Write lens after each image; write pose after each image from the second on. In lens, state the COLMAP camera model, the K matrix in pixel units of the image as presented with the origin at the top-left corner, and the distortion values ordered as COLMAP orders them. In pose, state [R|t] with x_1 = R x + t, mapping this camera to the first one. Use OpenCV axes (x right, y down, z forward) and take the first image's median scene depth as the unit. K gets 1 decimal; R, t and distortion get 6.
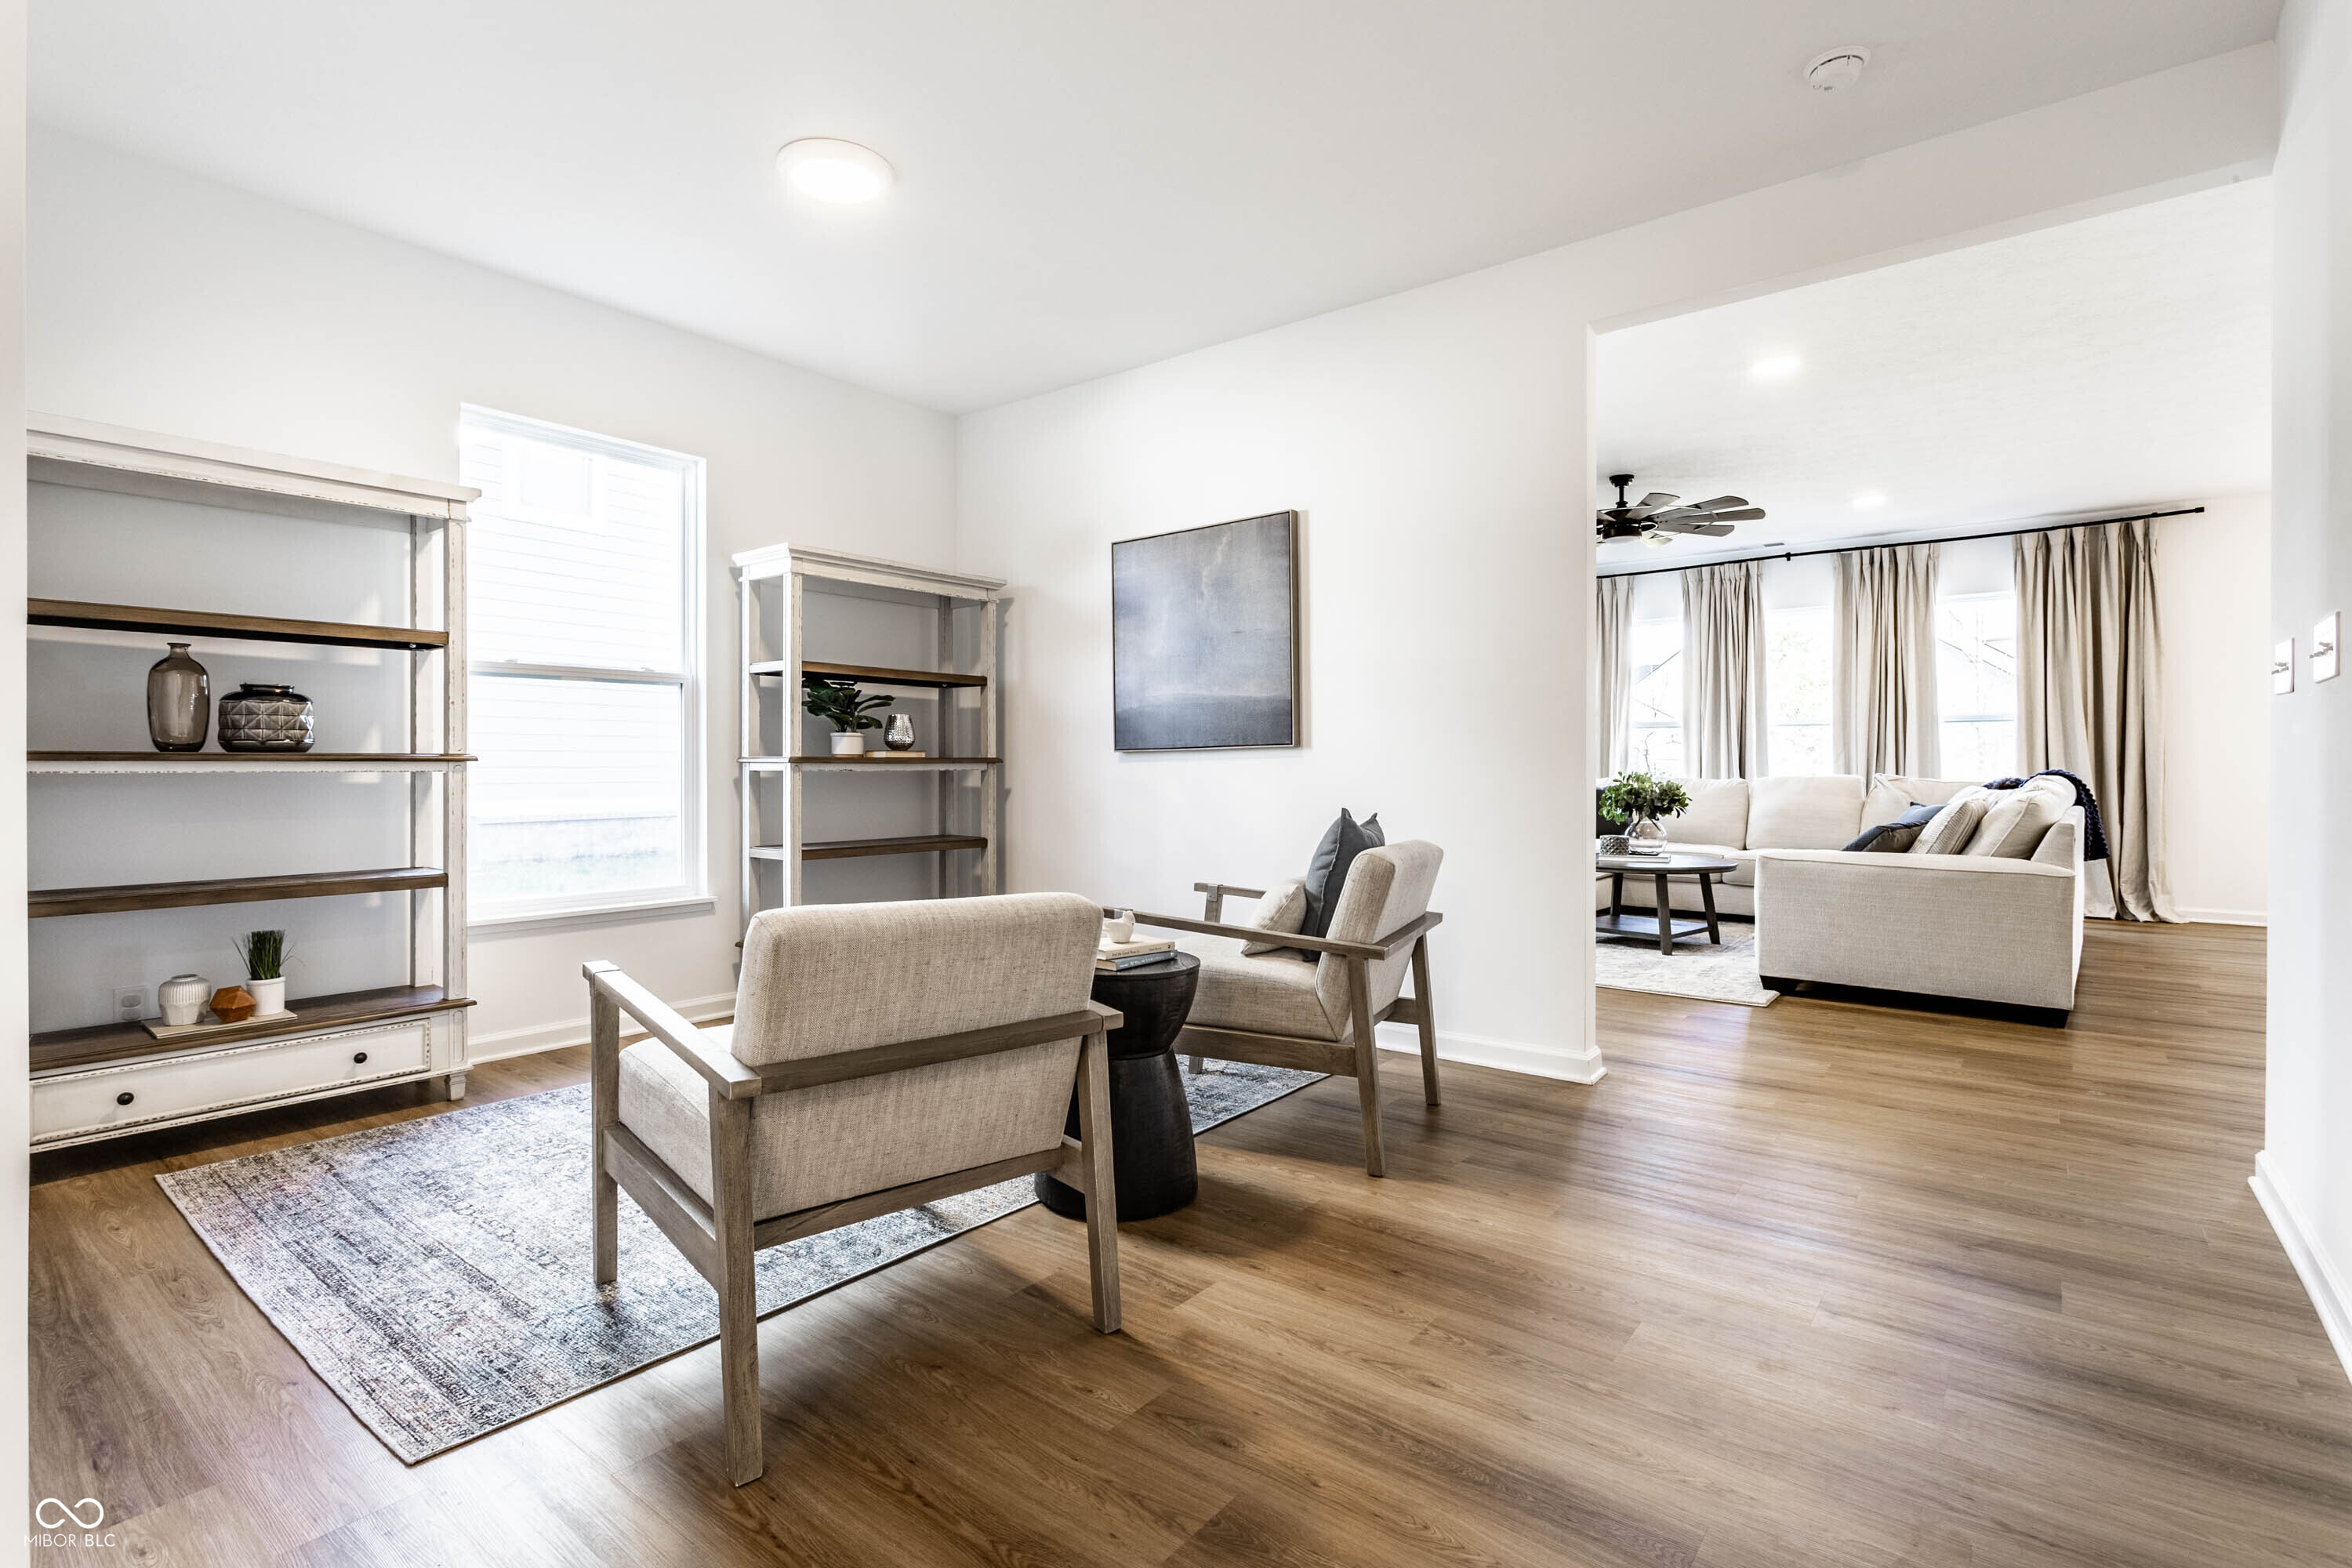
lens RADIAL K [[1142.2, 0, 1131.7], [0, 1142.2, 761.7], [0, 0, 1]] dist [-0.009906, 0.000642]
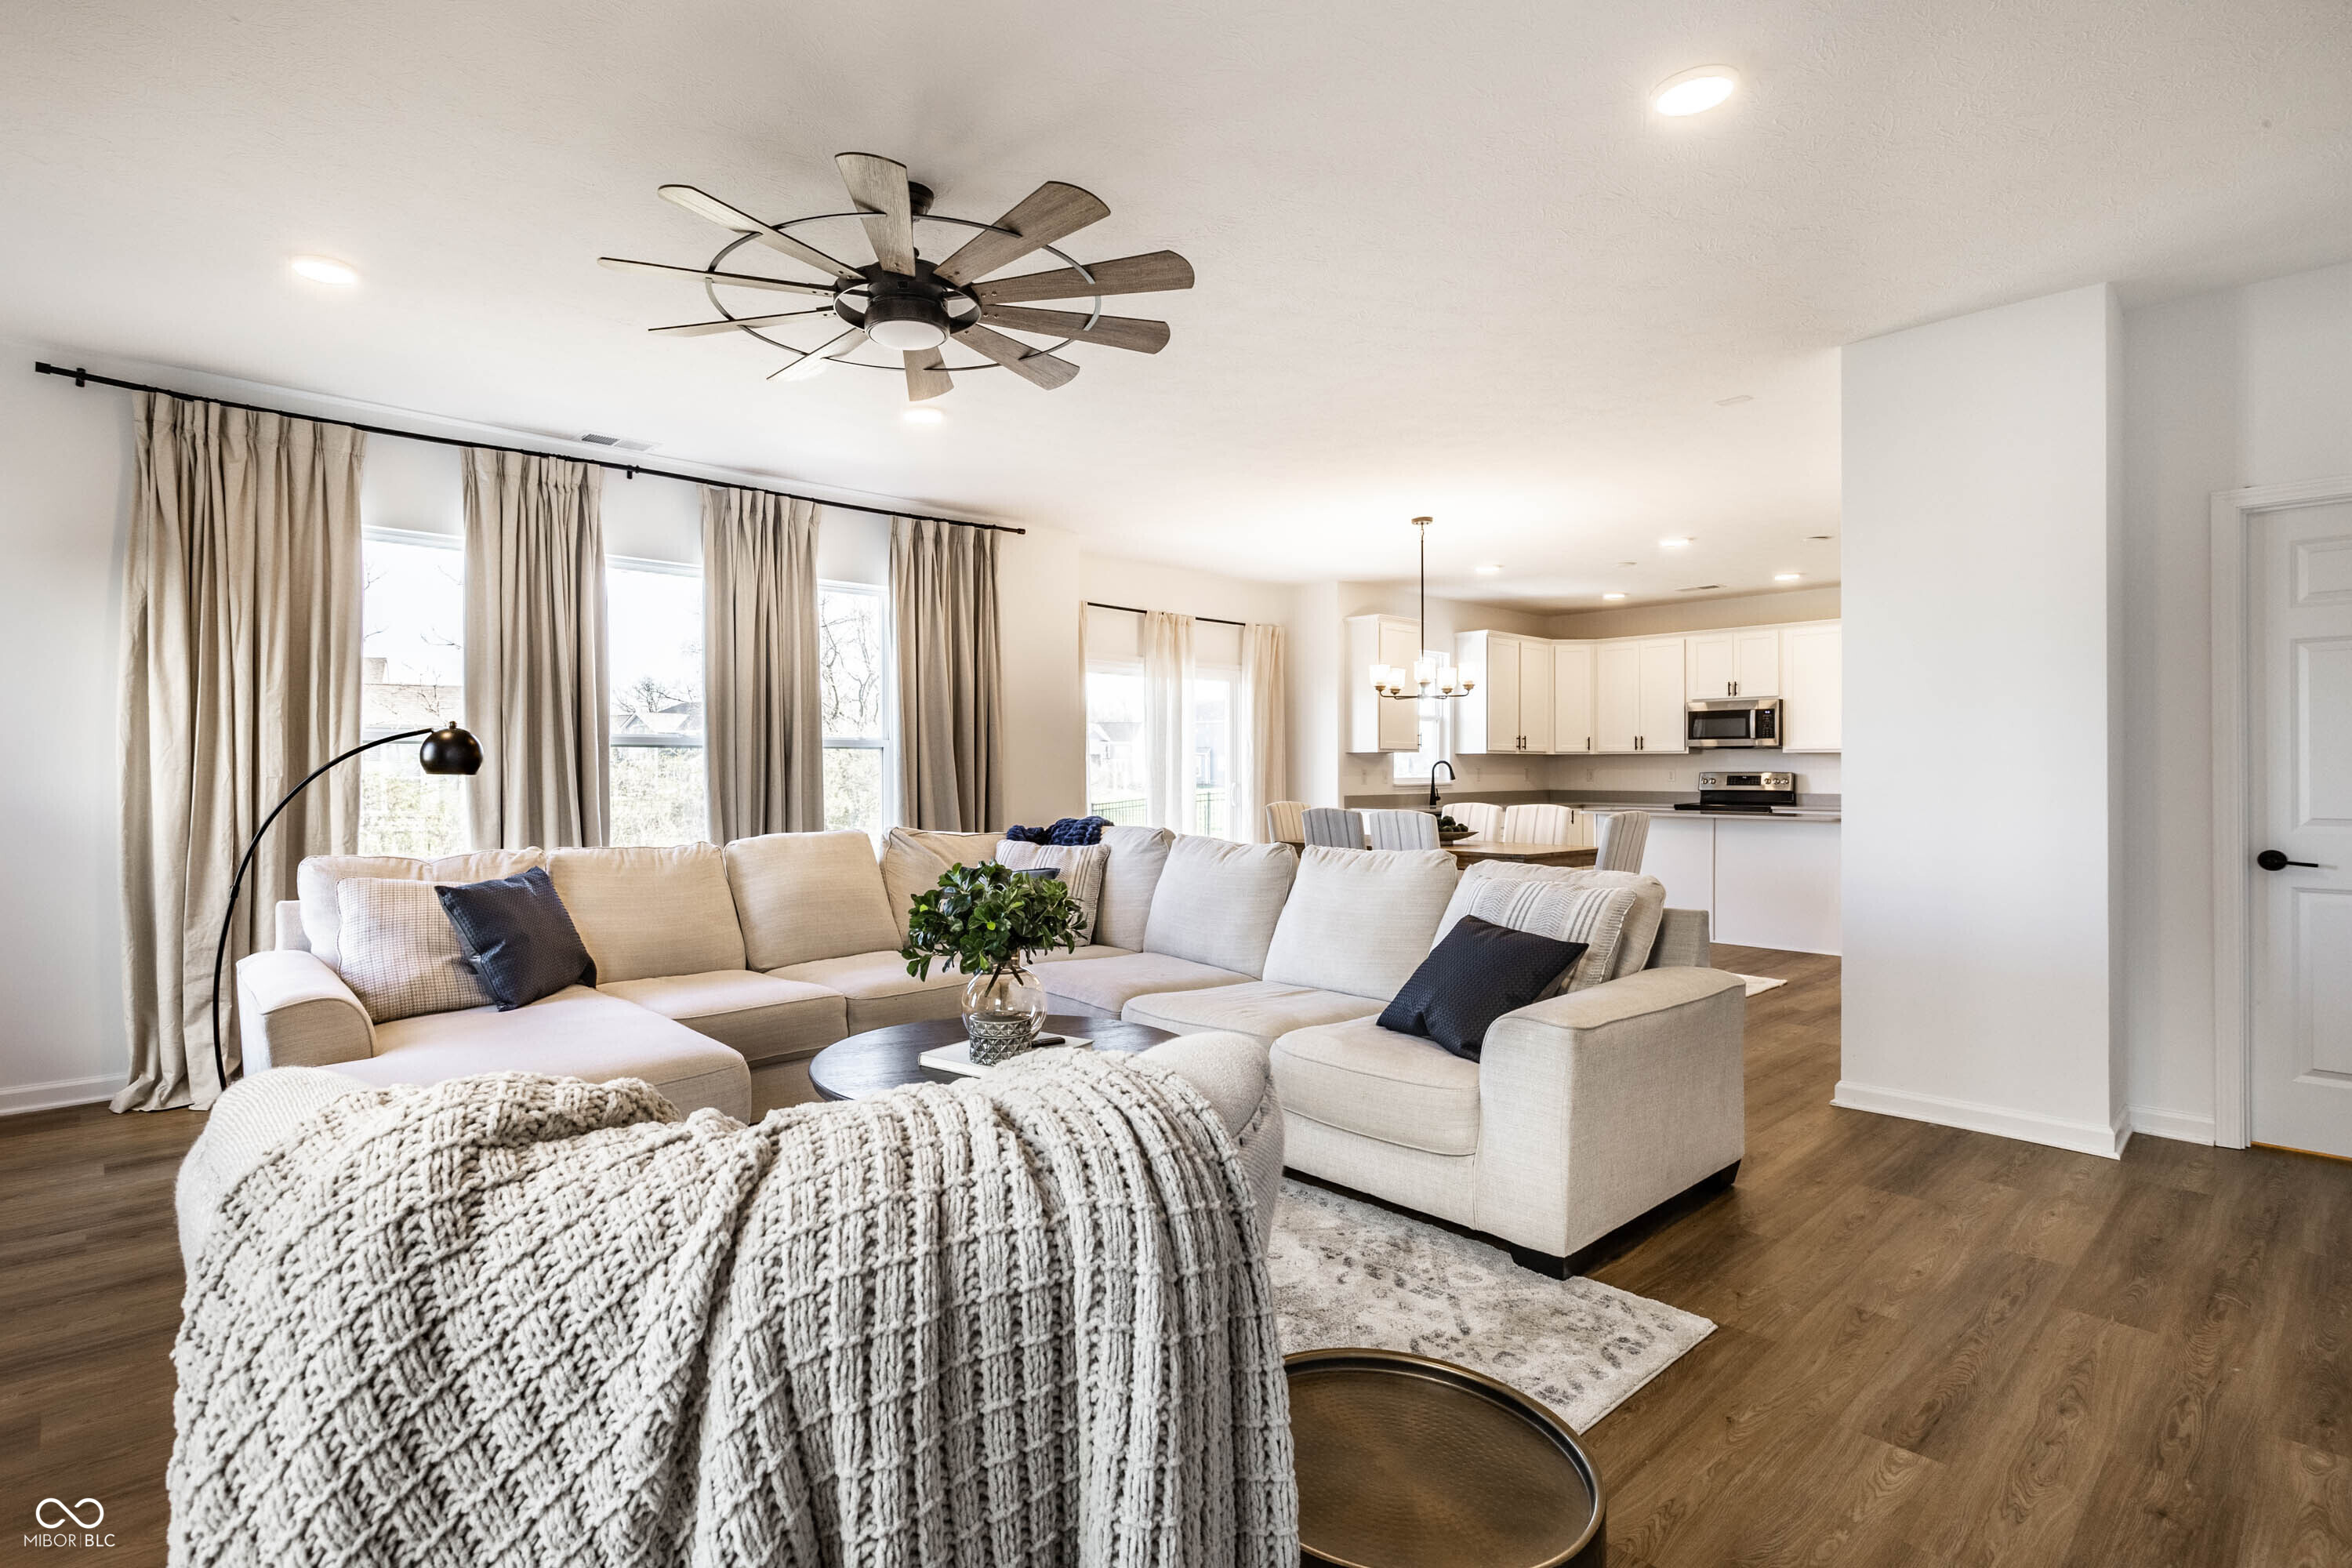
lens RADIAL K [[1142.2, 0, 1131.7], [0, 1142.2, 761.7], [0, 0, 1]] dist [-0.009906, 0.000642]
pose [[0.147927, 0.005707, 0.988982, 0.011460], [-0.001278, 0.999984, -0.005579, -0.023334], [-0.988998, -0.000439, 0.147931, 0.728744]]
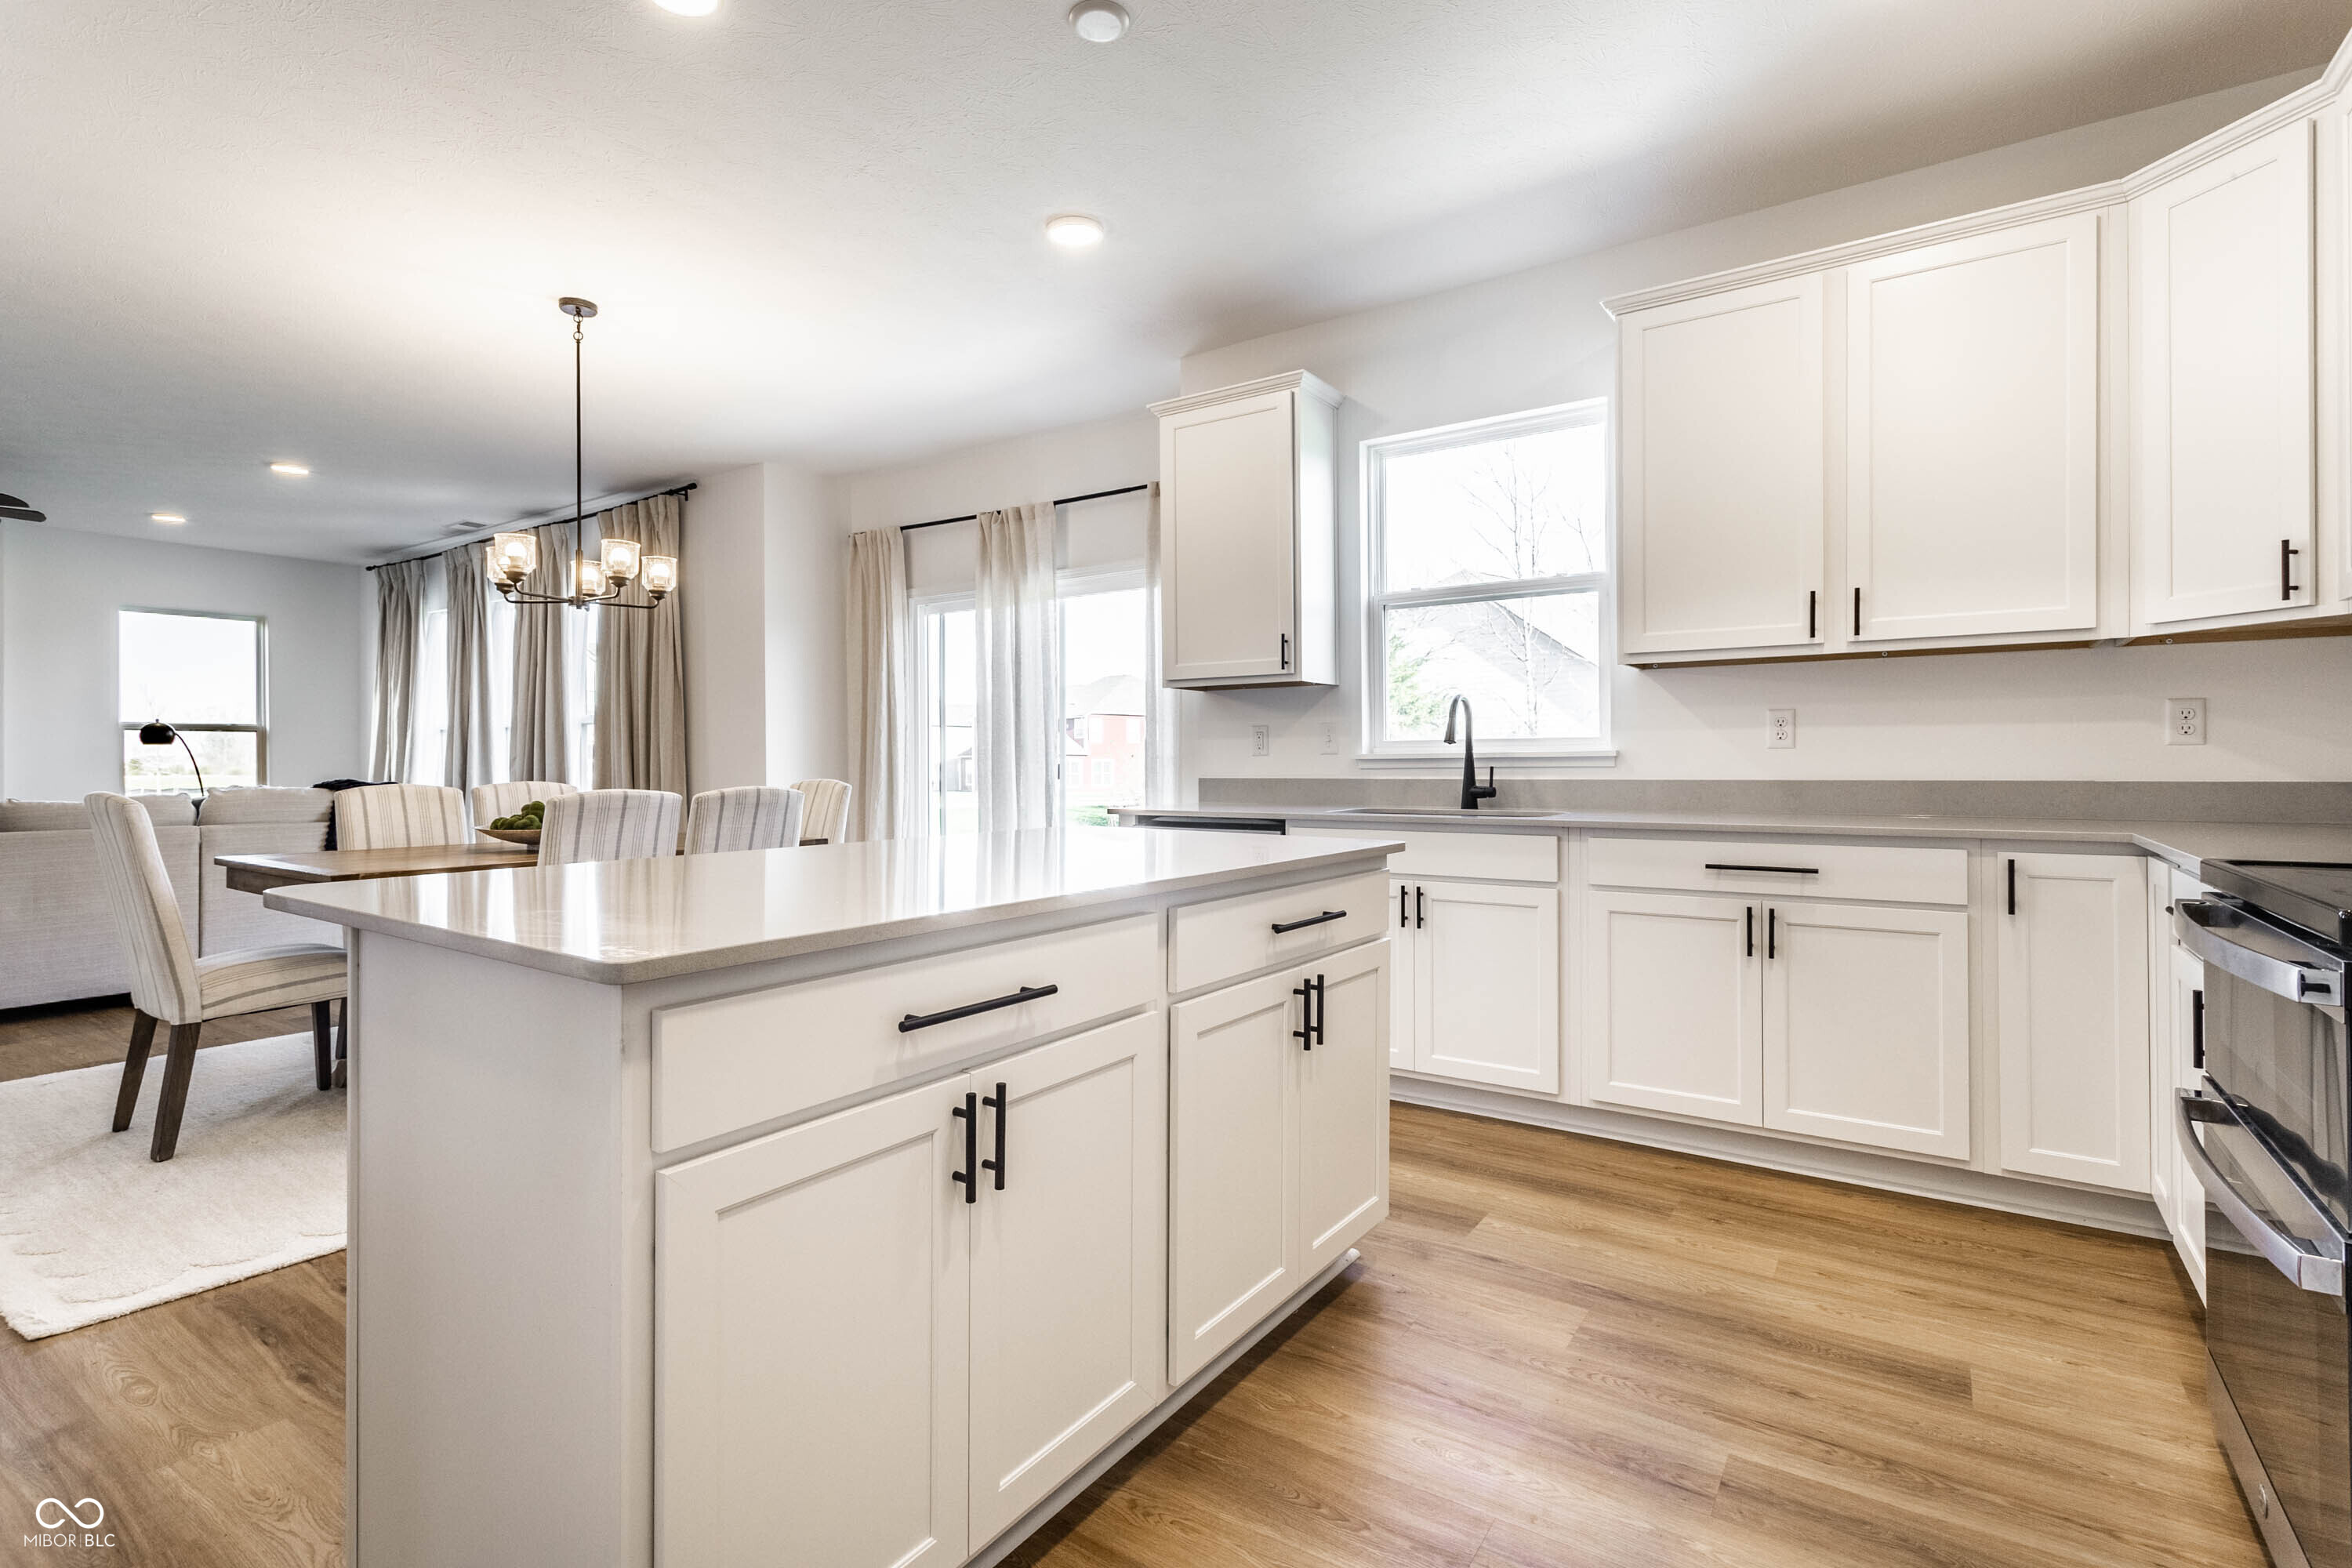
lens RADIAL K [[1109.8, 0, 1176.0], [0, 1109.8, 784.0], [0, 0, 1]] dist [-0.003235, 0.000198]
pose [[0.996030, -0.007673, 0.088691, 1.213638], [0.005767, 0.999747, 0.021725, -0.002995], [-0.088836, -0.021128, 0.995822, 0.063247]]
